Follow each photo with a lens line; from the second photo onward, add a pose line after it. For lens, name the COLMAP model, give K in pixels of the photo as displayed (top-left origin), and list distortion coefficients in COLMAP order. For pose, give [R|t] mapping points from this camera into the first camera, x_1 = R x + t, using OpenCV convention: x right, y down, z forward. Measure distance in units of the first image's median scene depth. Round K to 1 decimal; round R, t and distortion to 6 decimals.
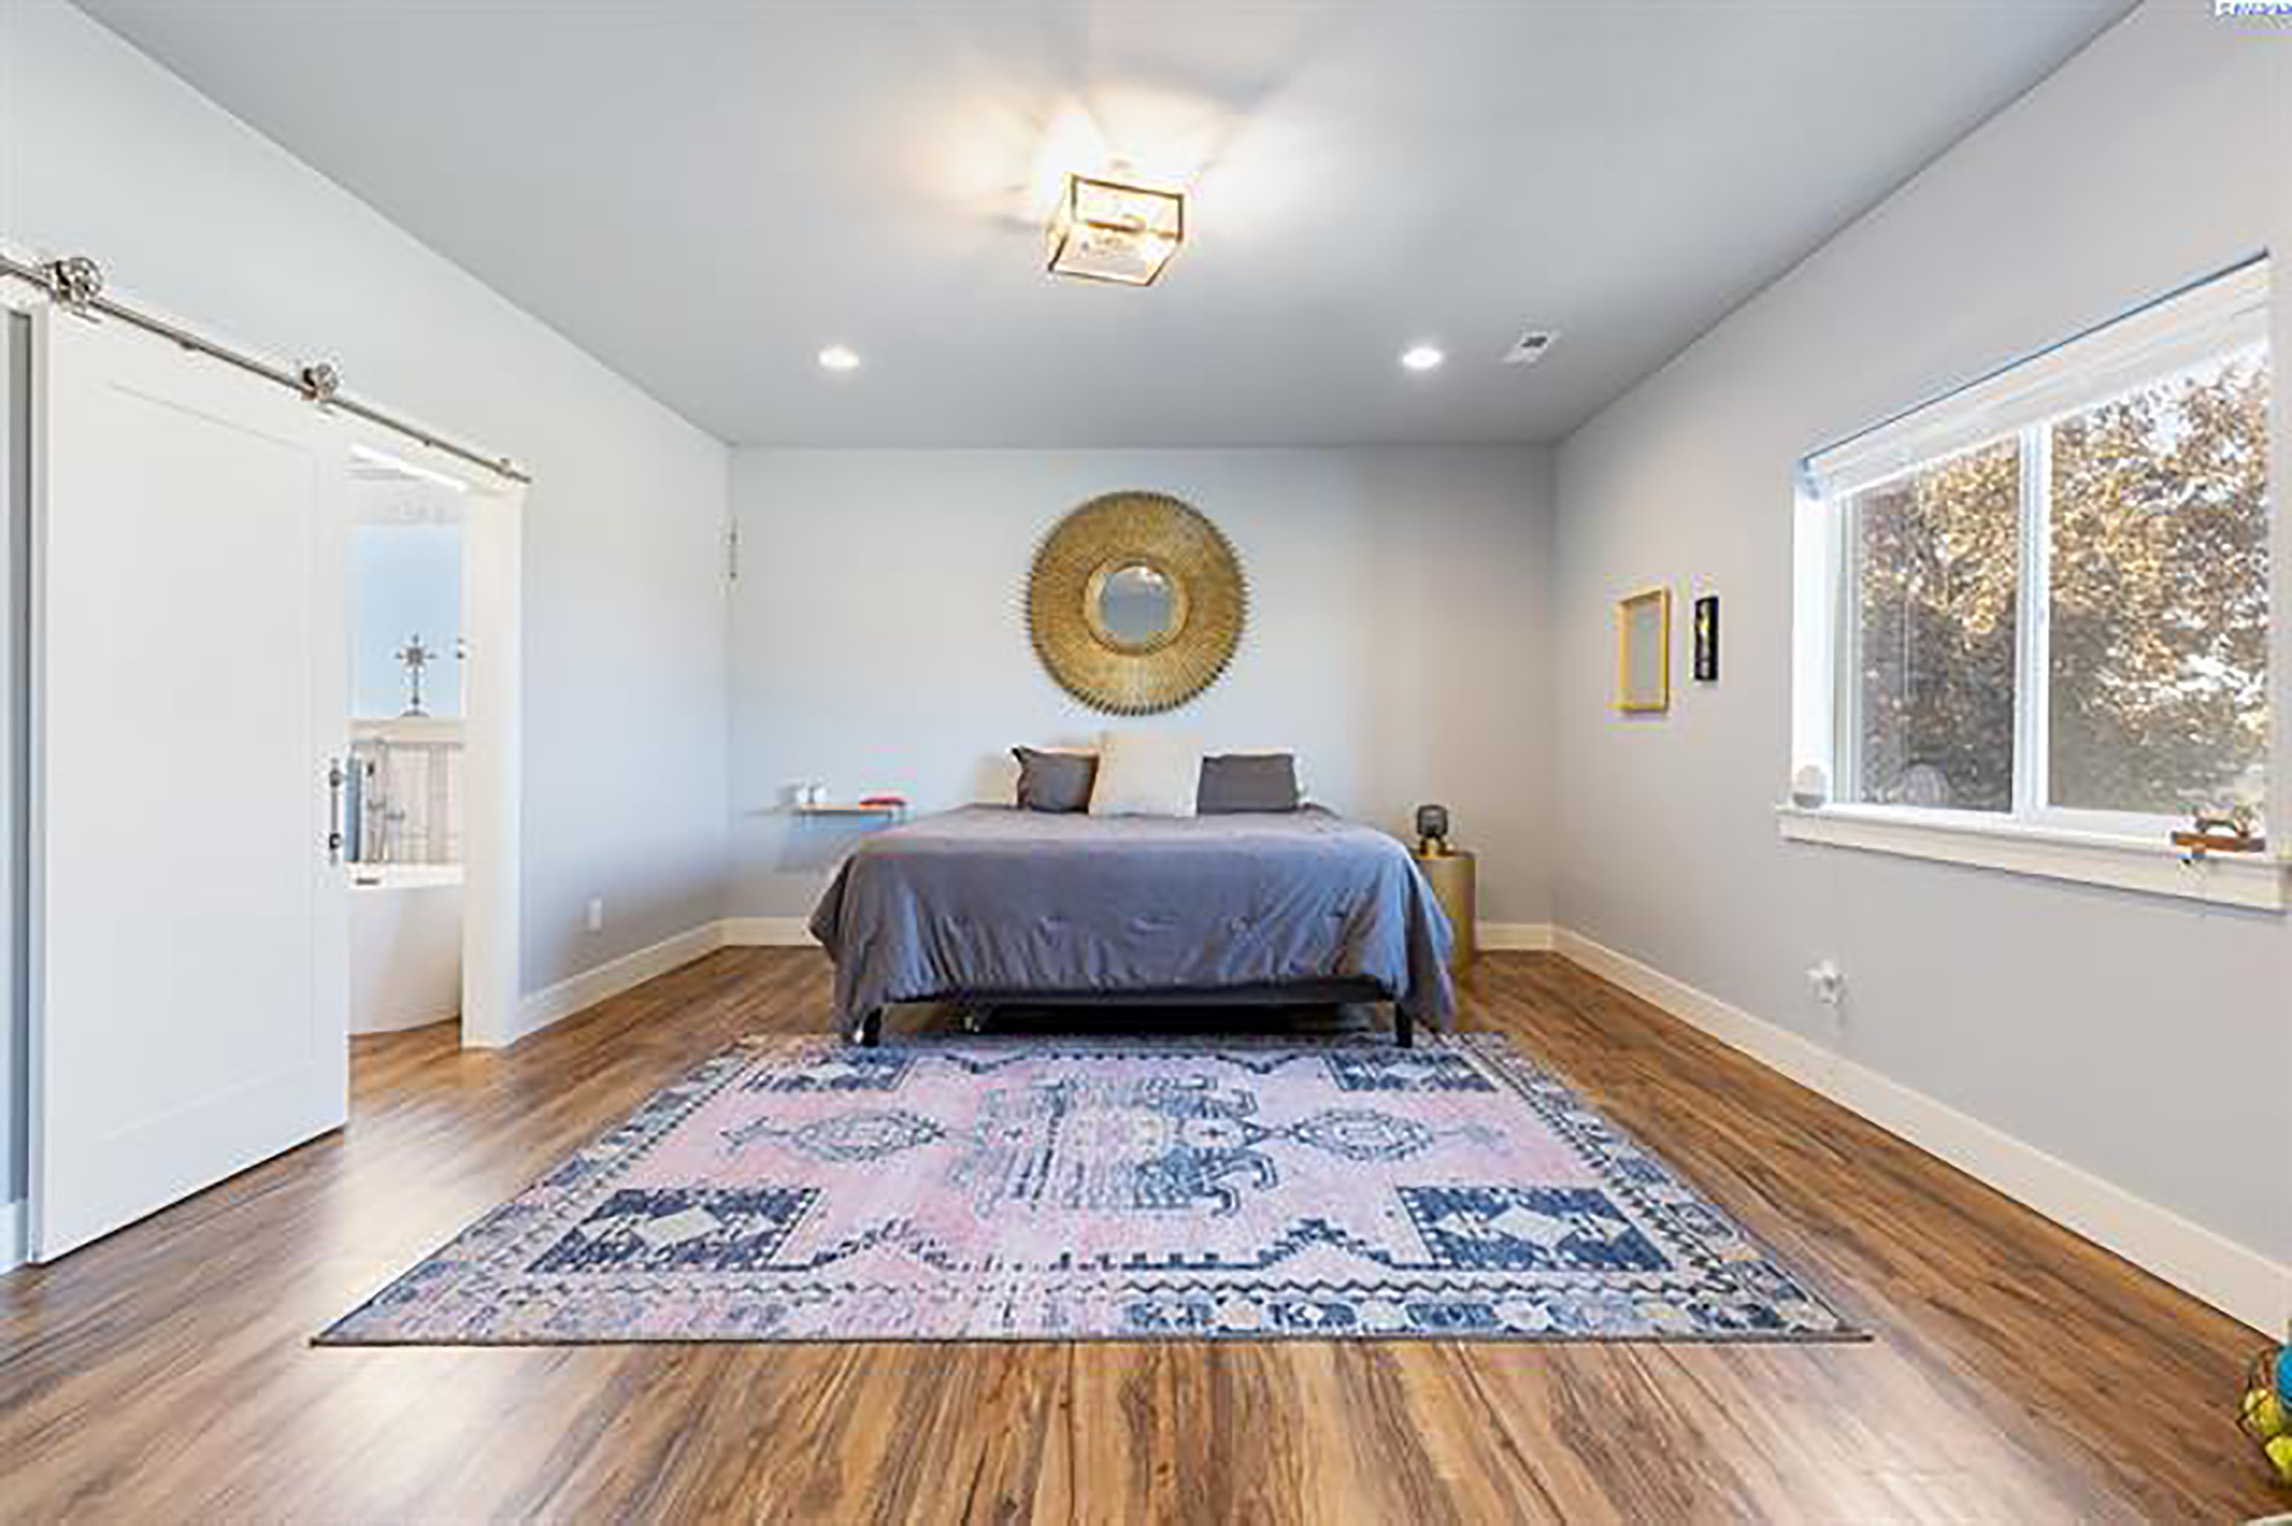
lens RADIAL K [[1024.0, 0, 1153.0], [0, 1024.0, 745.3], [0, 0, 1]] dist [-0.001118, -0.000514]
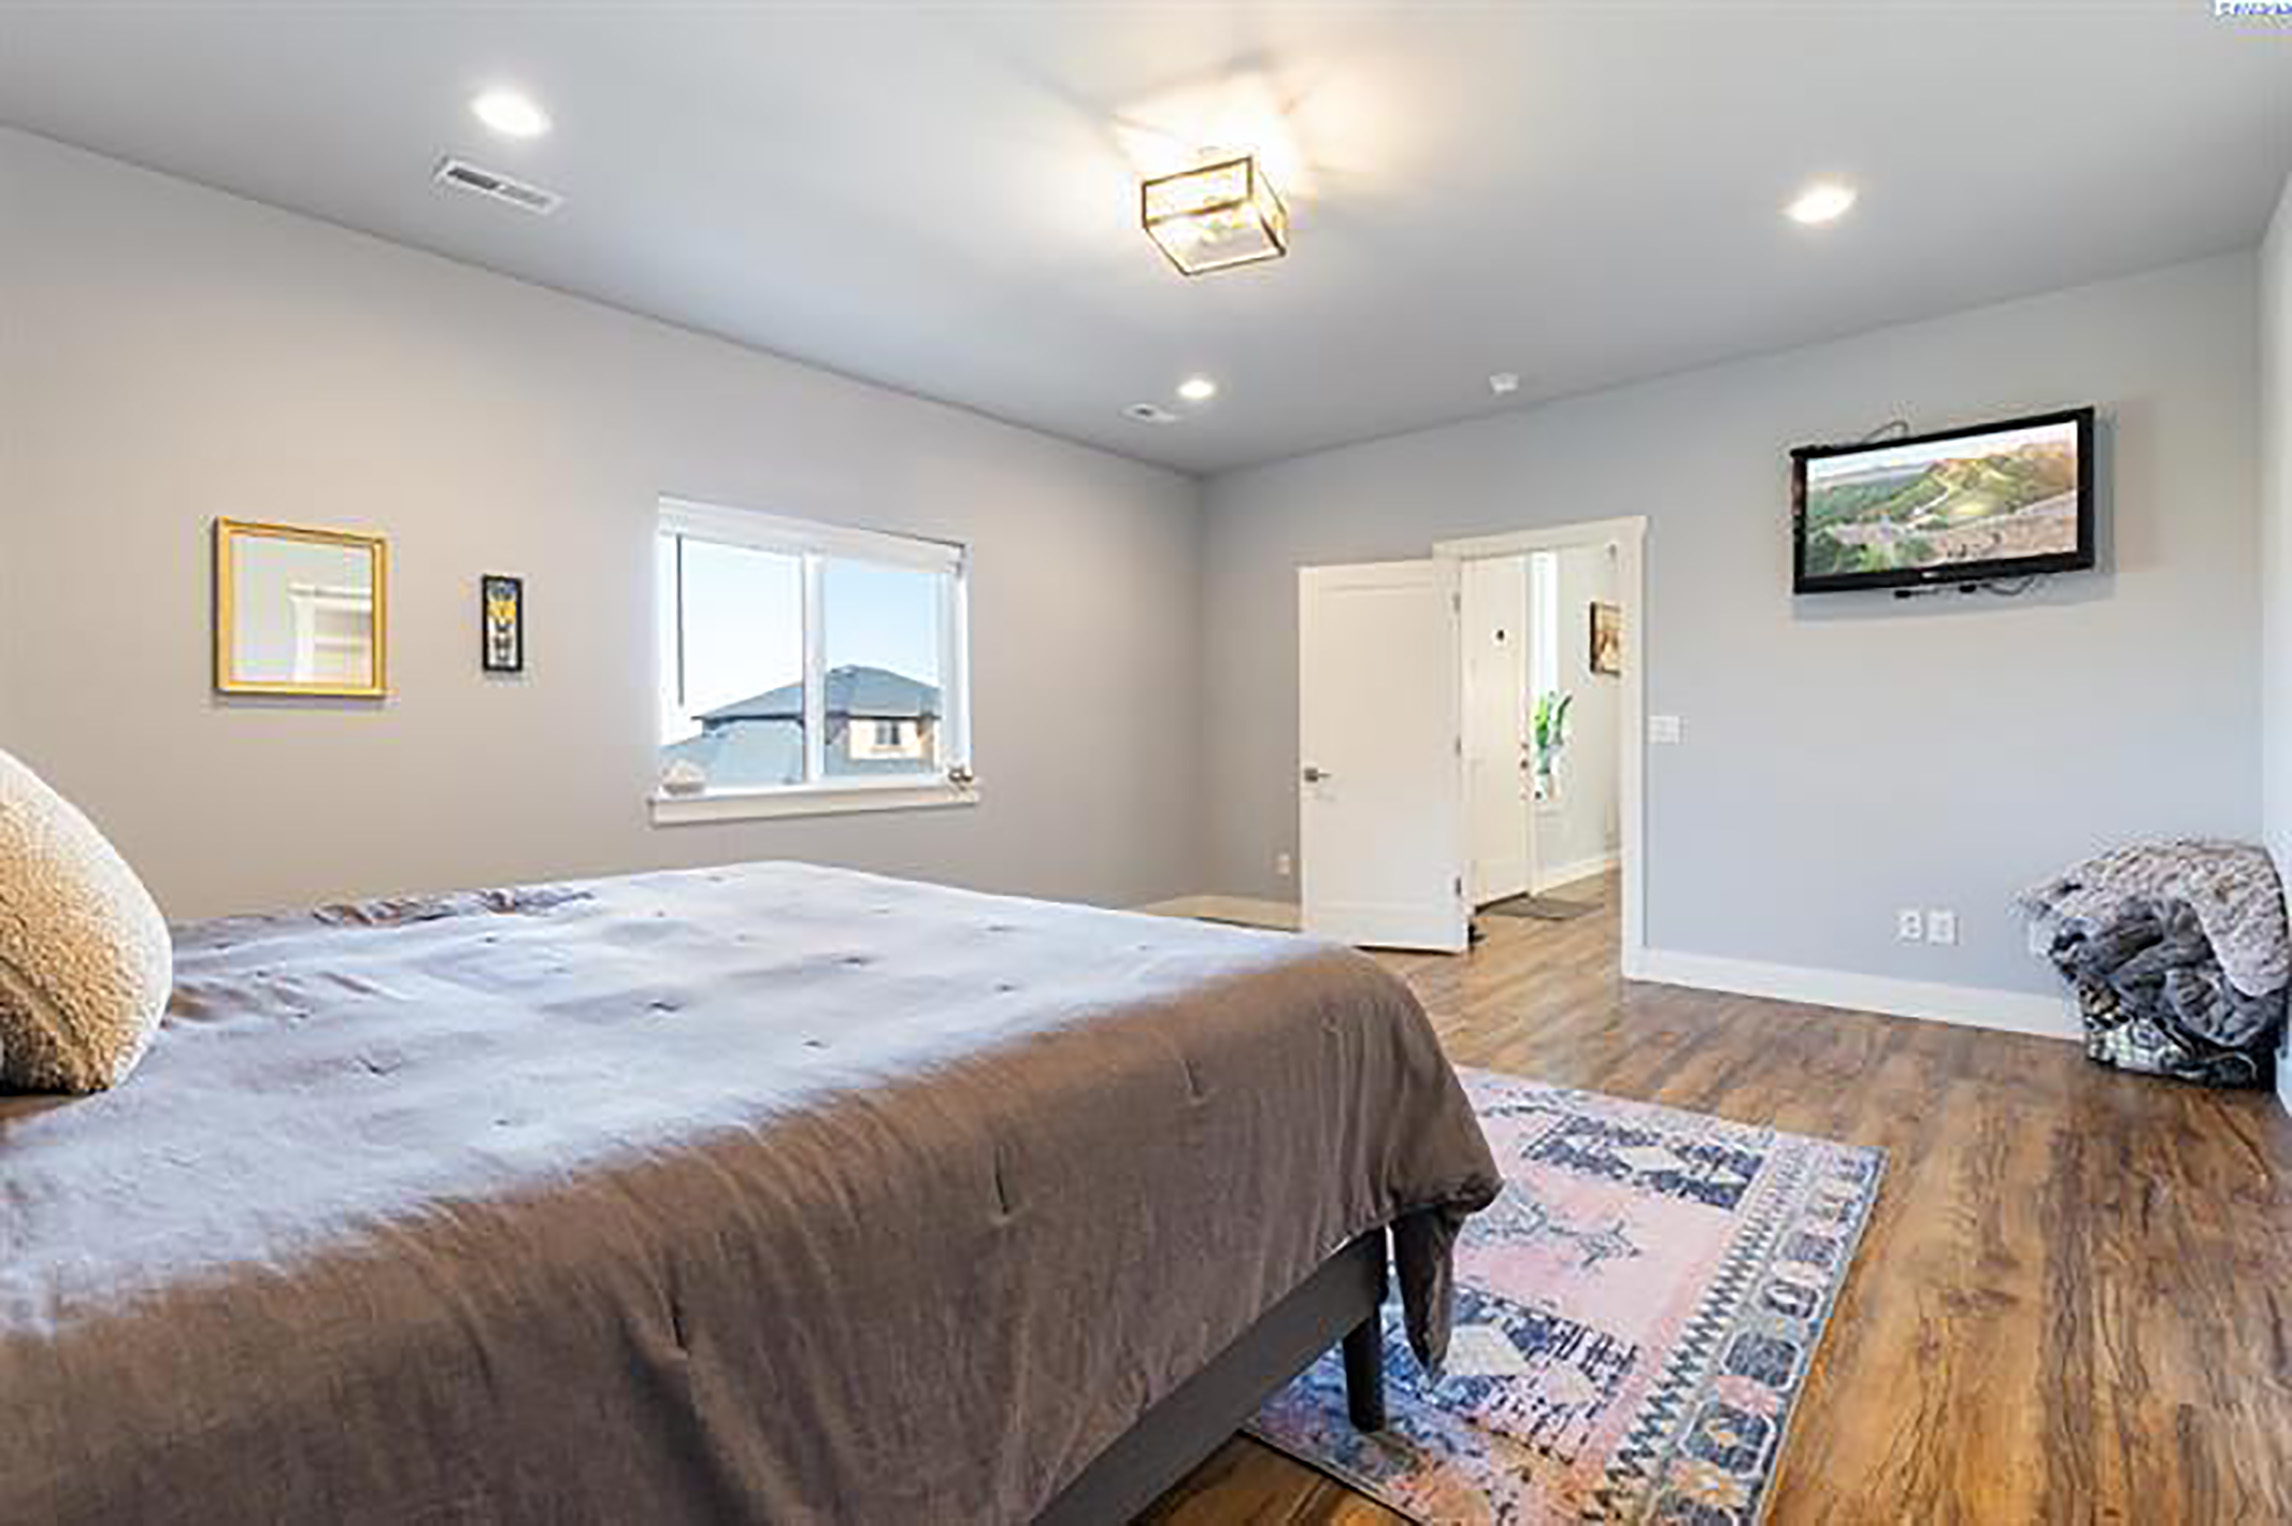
lens RADIAL K [[1024.0, 0, 1153.0], [0, 1024.0, 745.3], [0, 0, 1]] dist [-0.001118, -0.000514]
pose [[-0.756970, -0.002796, 0.653443, -0.777511], [0.006538, 0.999908, 0.011853, -0.010918], [-0.653416, 0.013245, -0.756883, 2.184599]]
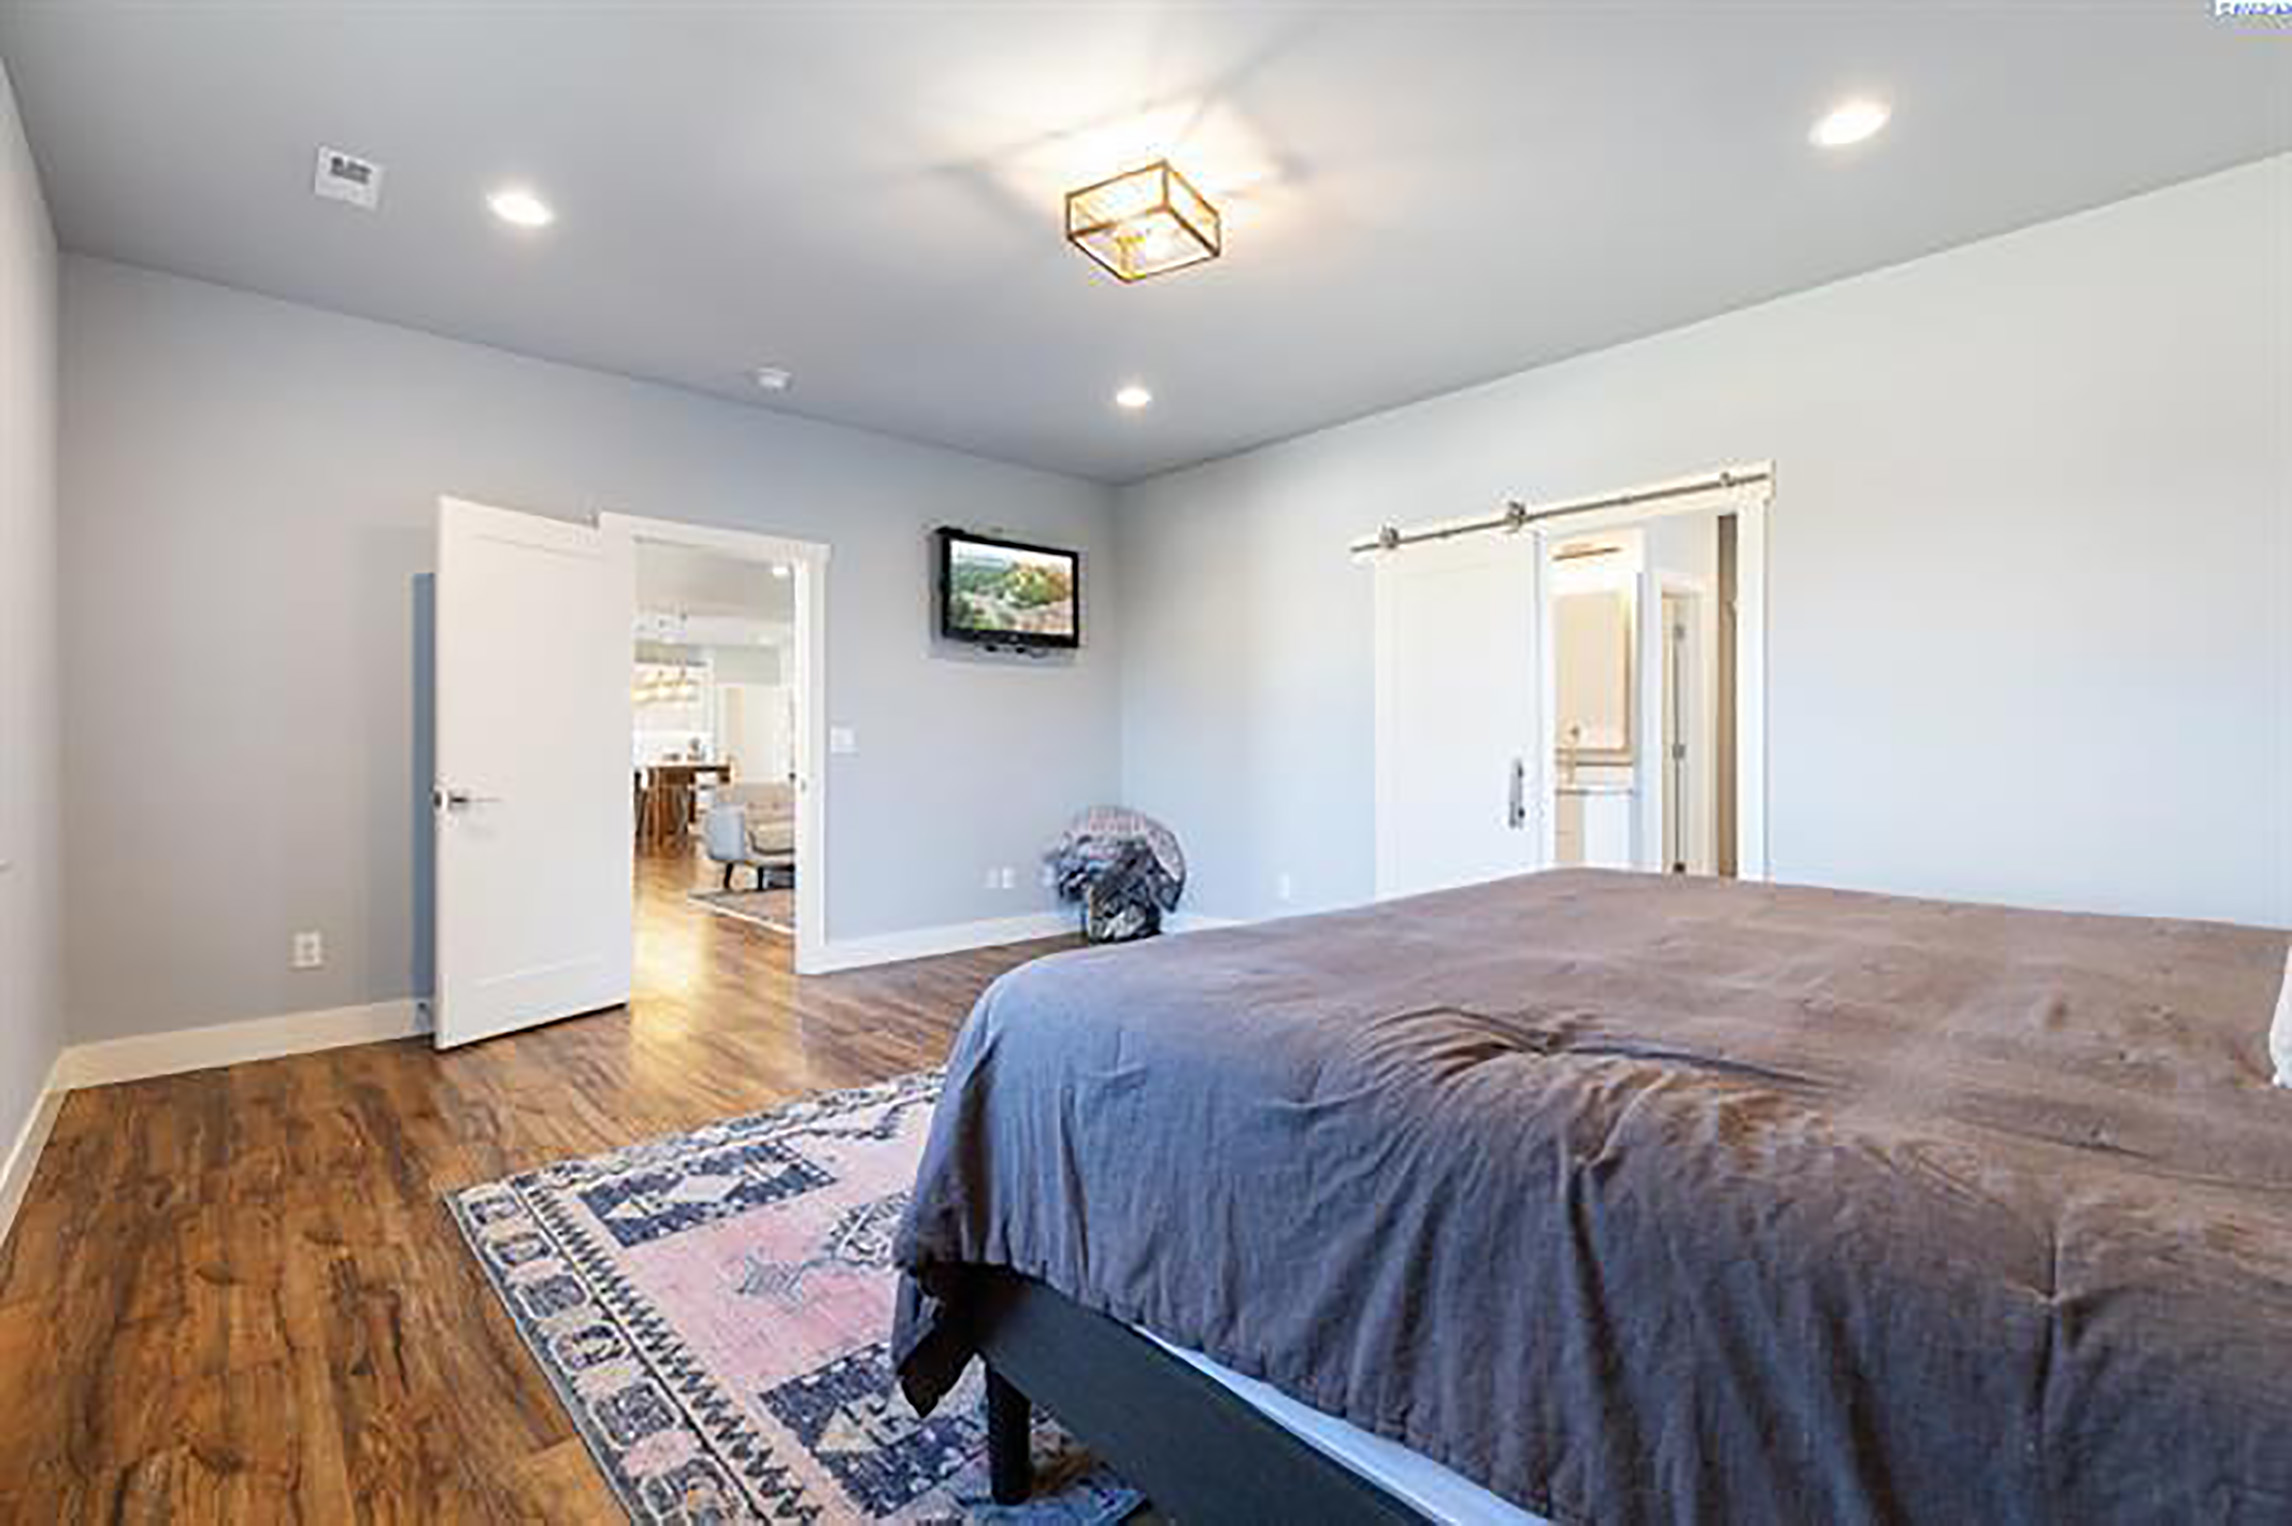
lens RADIAL K [[1024.0, 0, 1153.0], [0, 1024.0, 745.3], [0, 0, 1]] dist [-0.001118, -0.000514]
pose [[-0.728338, -0.003175, -0.685211, 0.761038], [-0.002393, 0.999995, -0.002090, -0.000744], [0.685214, 0.000117, -0.728342, 2.101054]]
